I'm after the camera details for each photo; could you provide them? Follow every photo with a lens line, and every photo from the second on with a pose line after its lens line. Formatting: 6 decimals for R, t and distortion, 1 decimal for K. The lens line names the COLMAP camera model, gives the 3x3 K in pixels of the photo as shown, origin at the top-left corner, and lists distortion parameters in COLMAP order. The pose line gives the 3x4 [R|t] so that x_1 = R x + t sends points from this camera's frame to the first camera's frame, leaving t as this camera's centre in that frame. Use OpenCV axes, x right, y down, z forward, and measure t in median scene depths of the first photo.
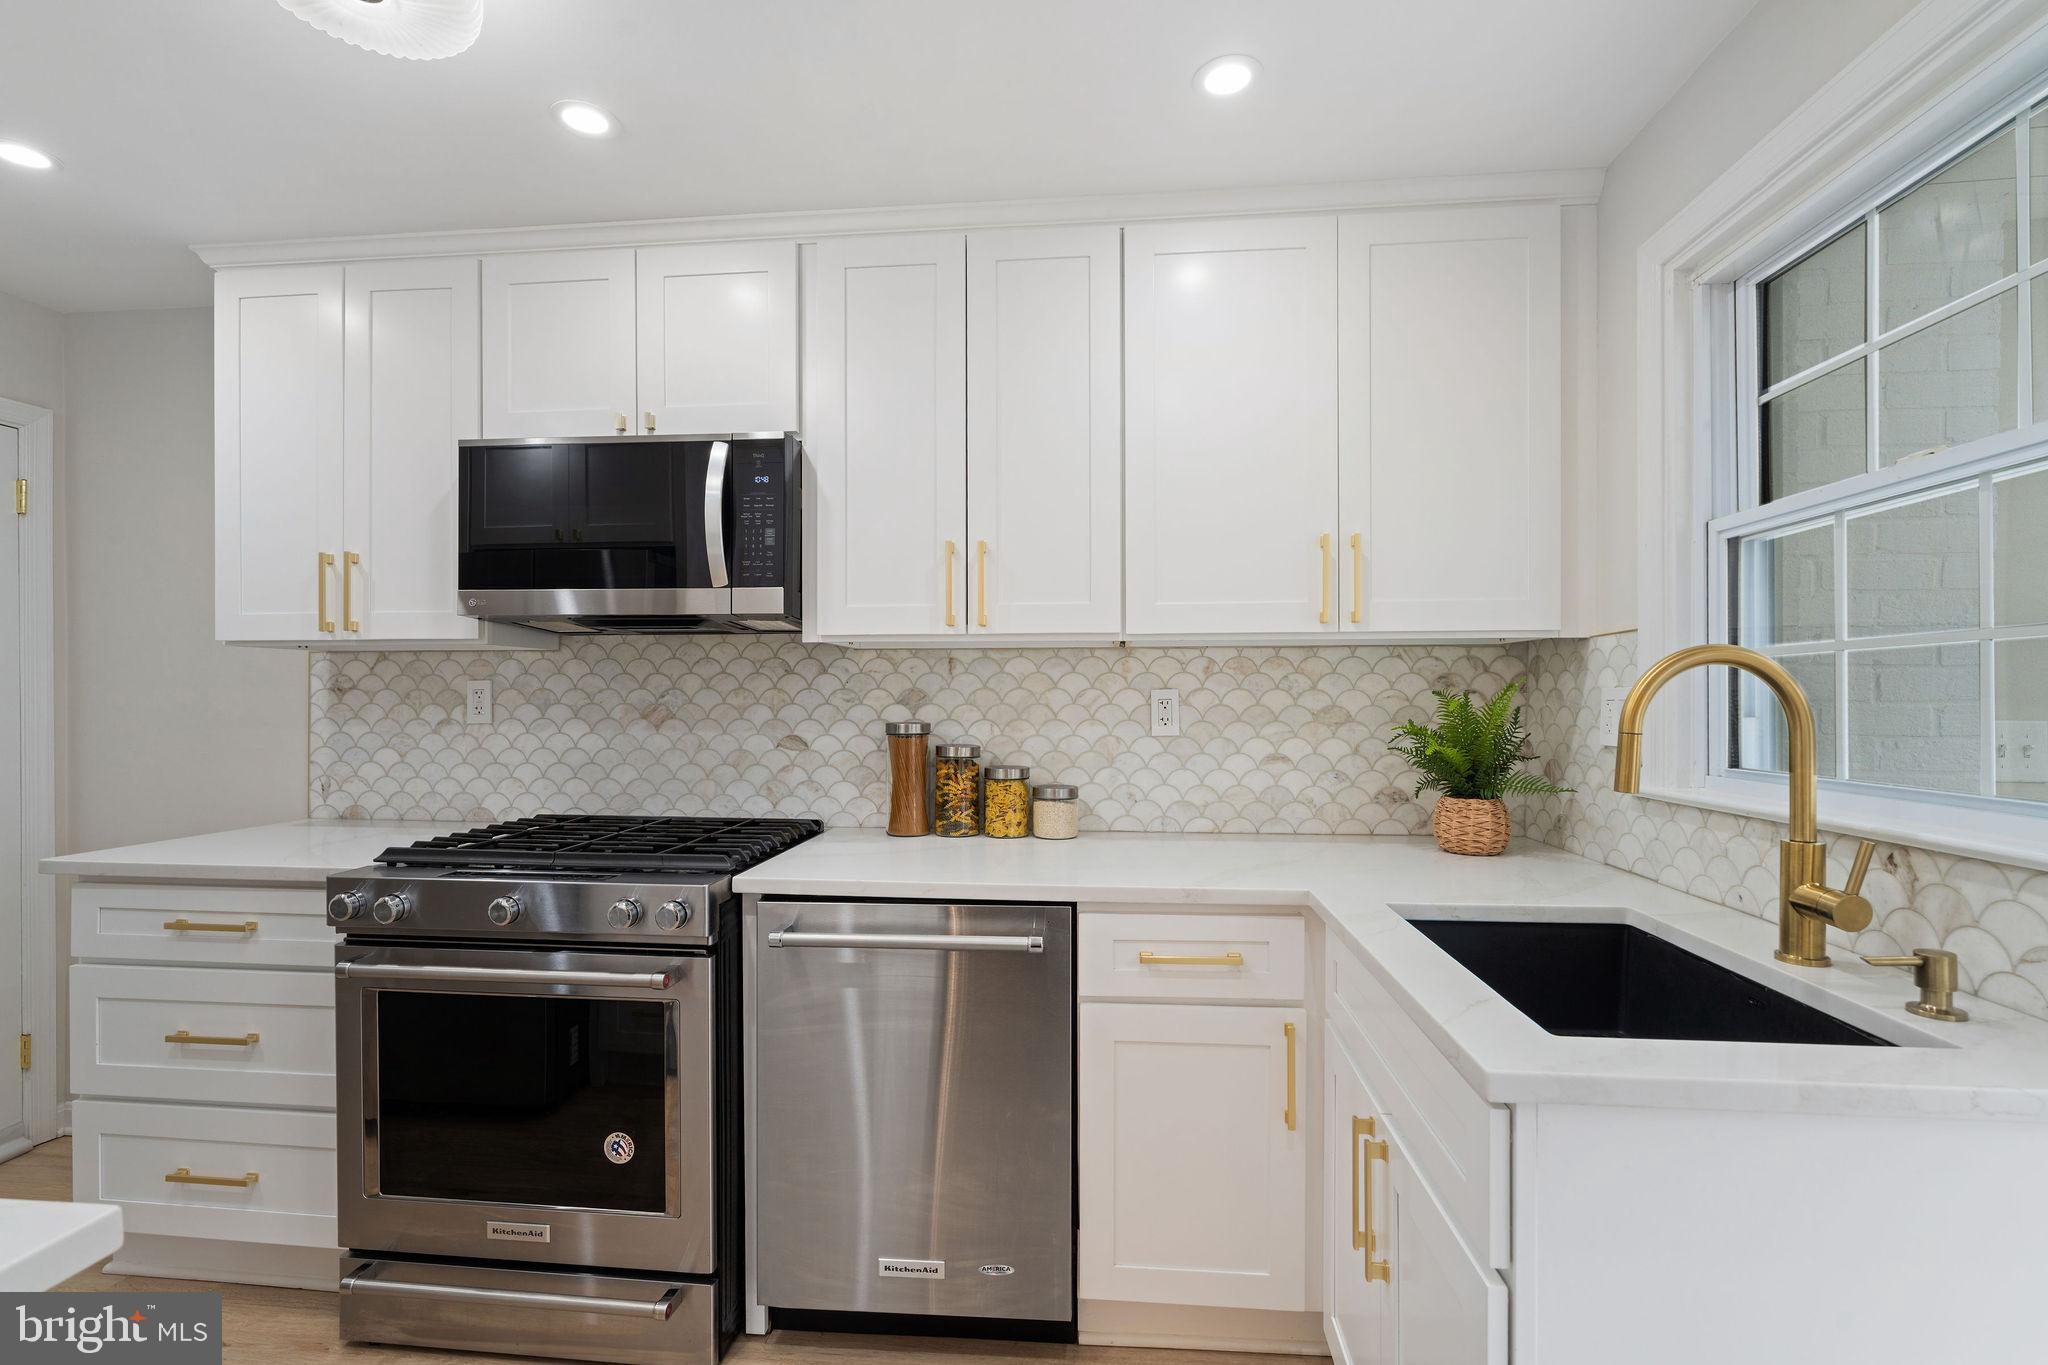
lens RADIAL K [[941.4, 0, 1026.9], [0, 941.4, 700.5], [0, 0, 1]] dist [-0.006154, 0.003015]
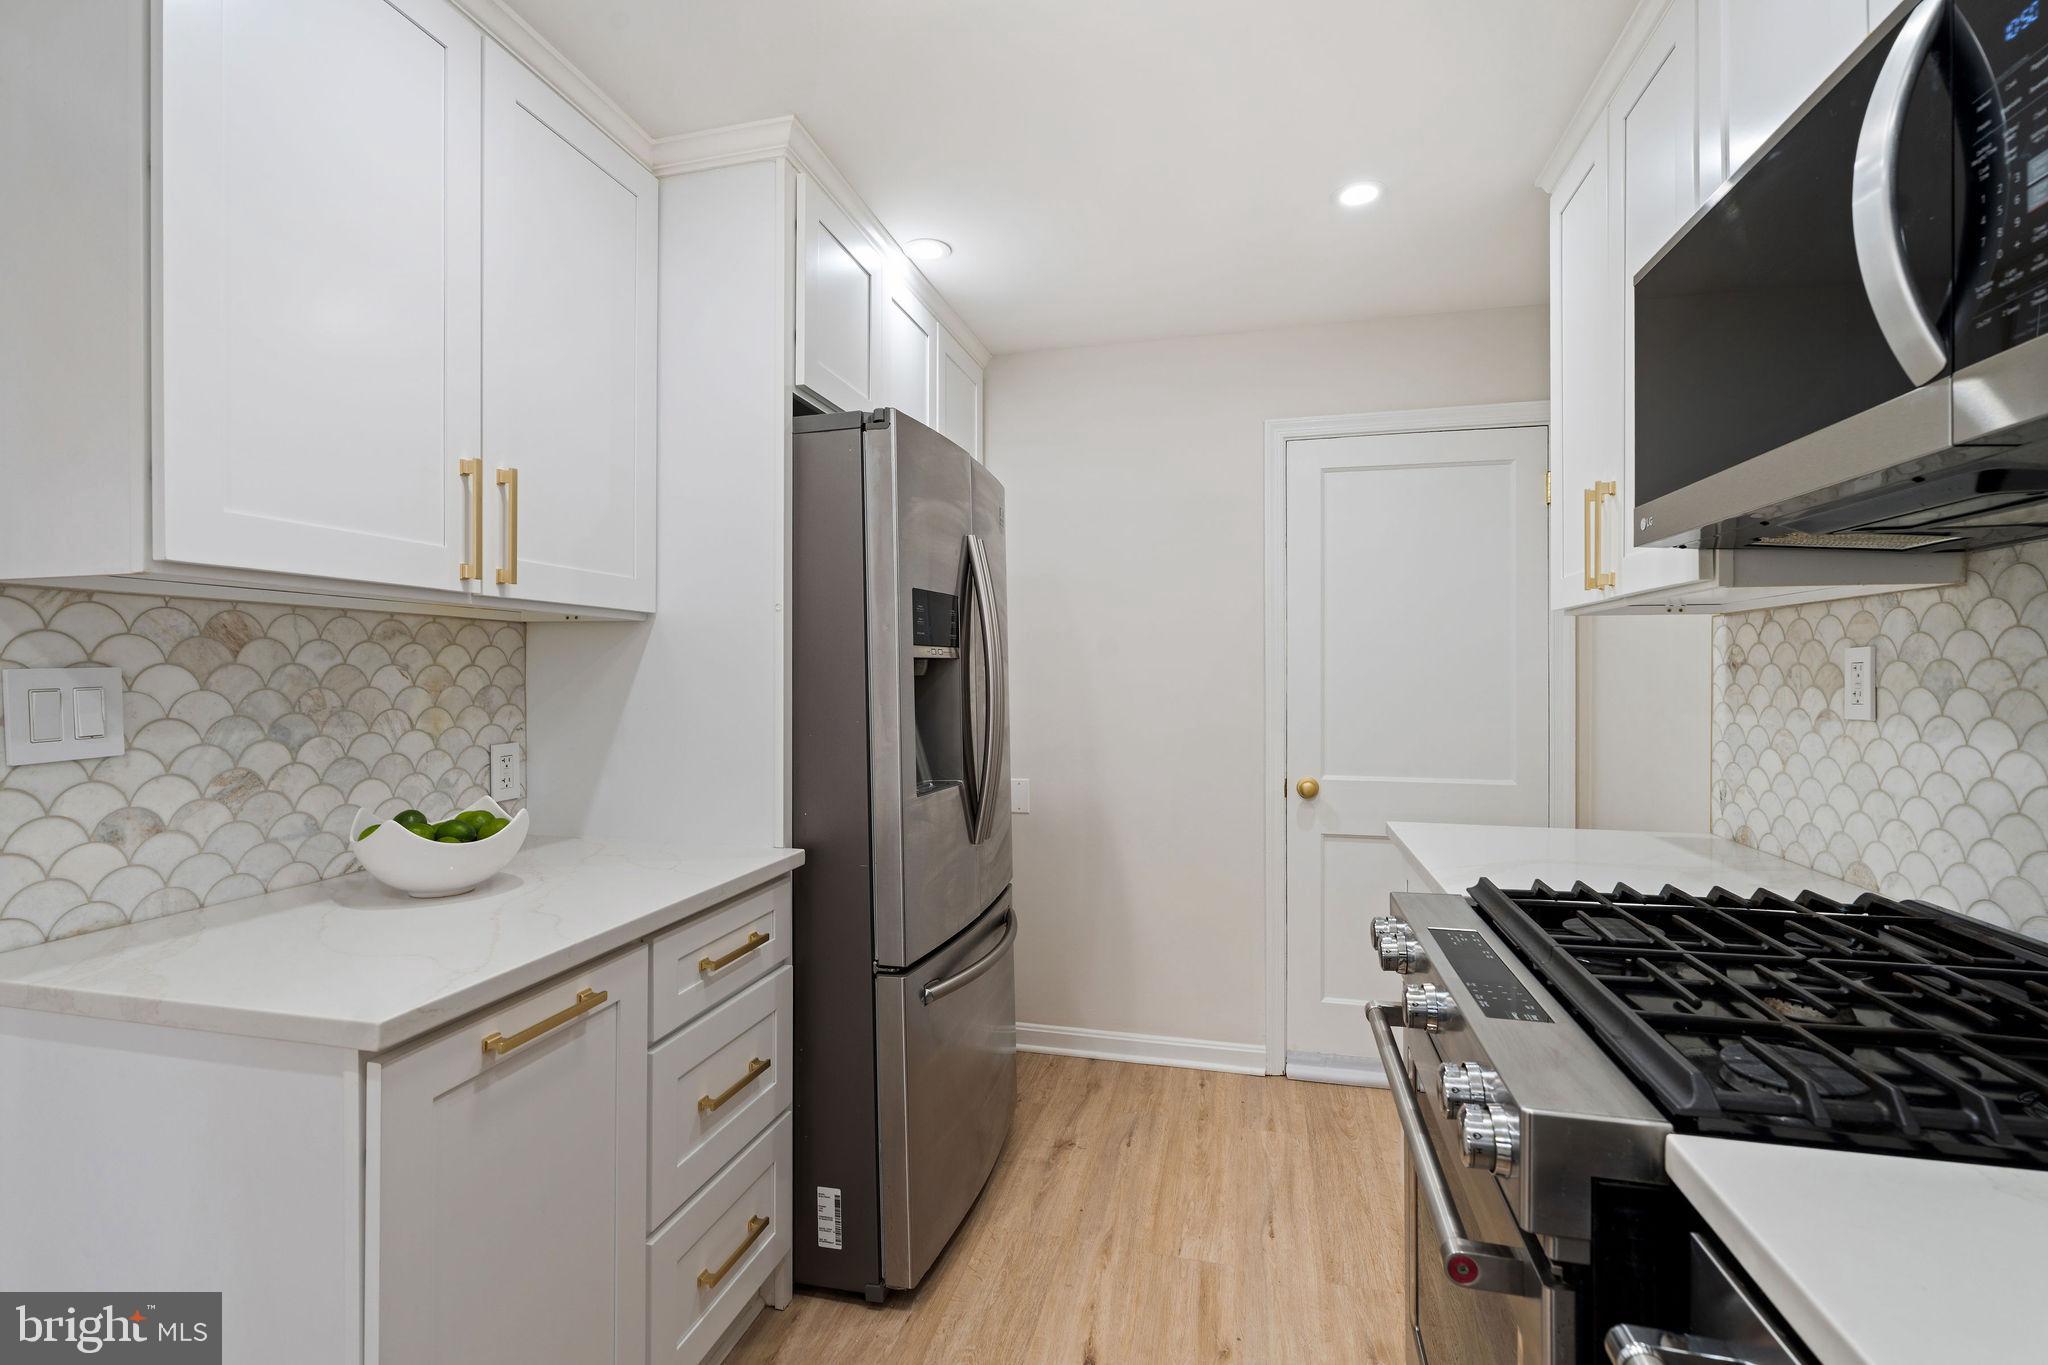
lens RADIAL K [[941.4, 0, 1012.6], [0, 941.4, 672.7], [0, 0, 1]] dist [-0.006154, 0.003015]
pose [[-0.150514, -0.002141, -0.988606, 0.087946], [-0.006554, 0.999978, -0.001168, -0.001141], [0.988586, 0.006303, -0.150524, 0.622459]]
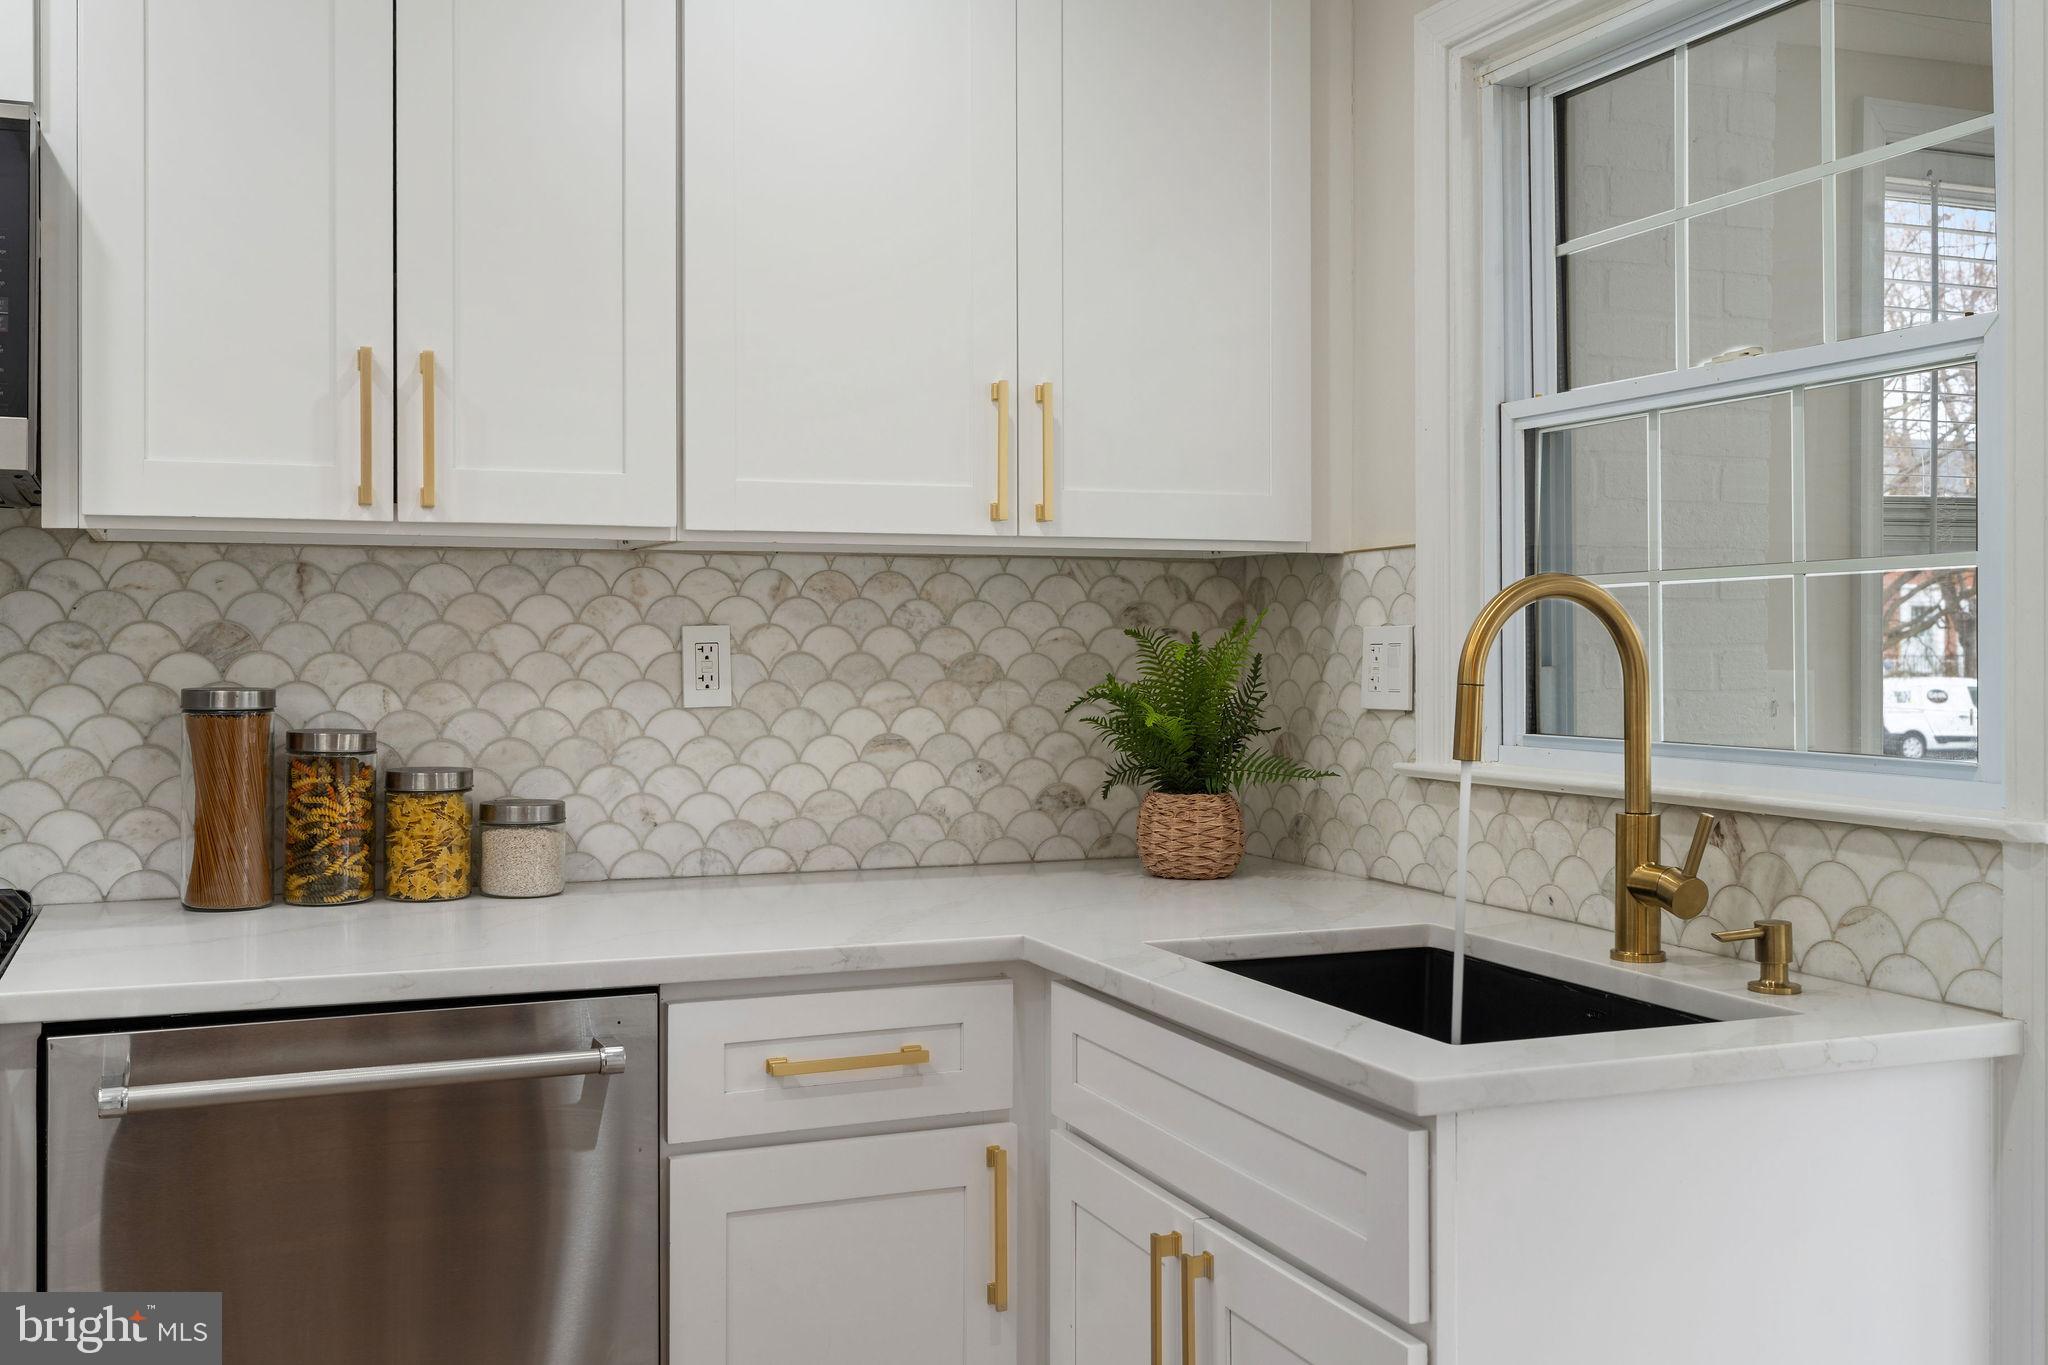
lens RADIAL K [[2009.3, 0, 1016.9], [0, 2009.3, 632.3], [0, 0, 1]] dist [0.009125, 0.000000]
pose [[0.885105, 0.003237, 0.465381, -0.259584], [0.001010, 0.999960, -0.008877, 0.003210], [-0.465391, 0.008327, 0.885066, -0.168837]]
